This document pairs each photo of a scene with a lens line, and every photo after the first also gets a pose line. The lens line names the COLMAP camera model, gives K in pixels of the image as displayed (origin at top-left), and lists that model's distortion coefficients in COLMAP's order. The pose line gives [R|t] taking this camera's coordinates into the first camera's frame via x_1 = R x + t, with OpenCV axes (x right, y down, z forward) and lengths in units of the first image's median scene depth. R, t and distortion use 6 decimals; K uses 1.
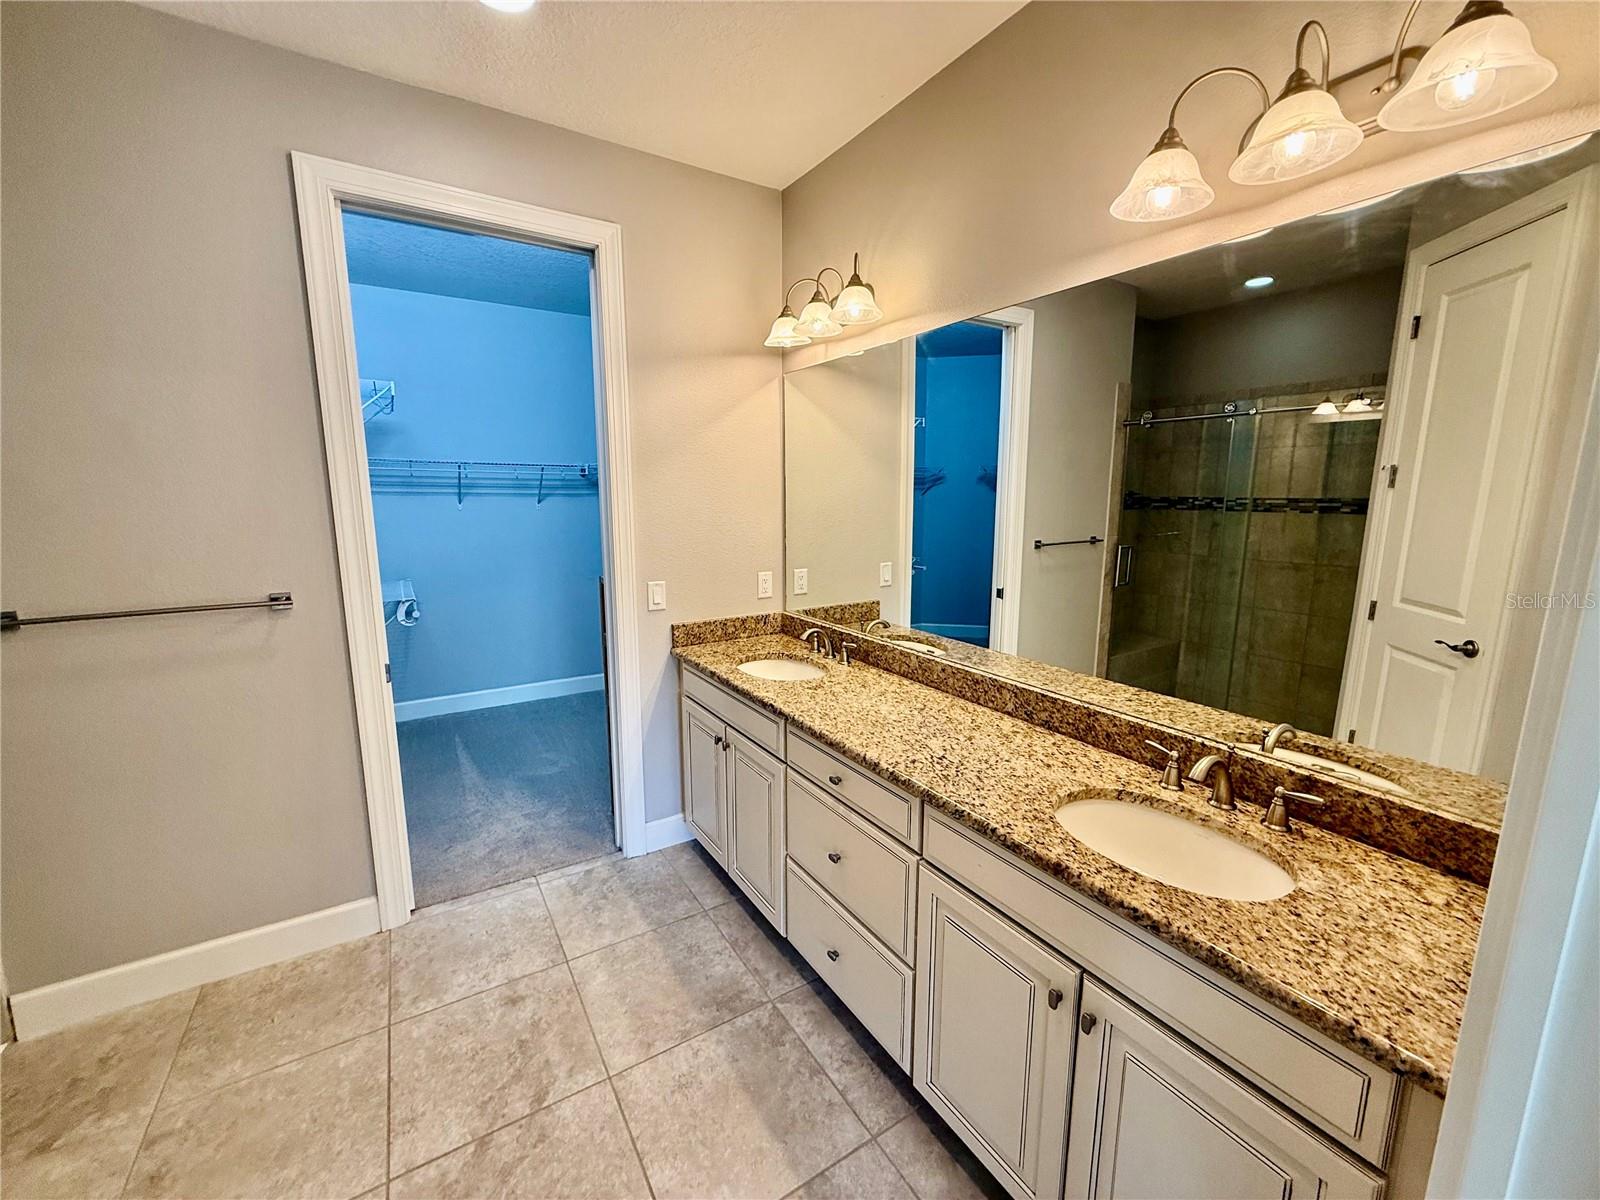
lens RADIAL K [[635.2, 0, 796.9], [0, 635.2, 604.7], [0, 0, 1]] dist [0.000549, 0.000504]
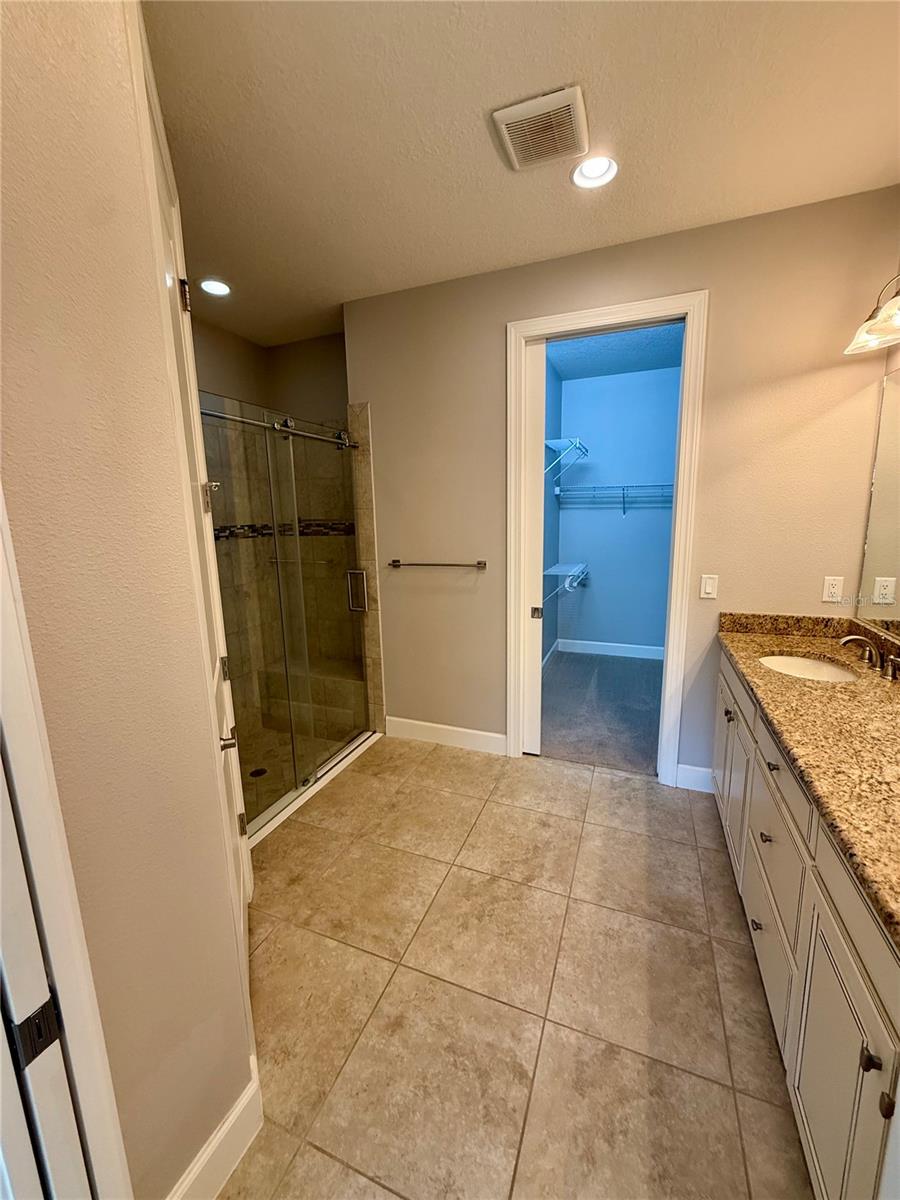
lens RADIAL K [[476.4, 0, 447.3], [0, 476.4, 599.2], [0, 0, 1]] dist [0.000549, 0.000504]
pose [[0.590065, 0.130720, -0.796703, 0.275396], [-0.118989, 0.990110, 0.074327, 0.001873], [0.798539, 0.050941, 0.599783, 0.052924]]
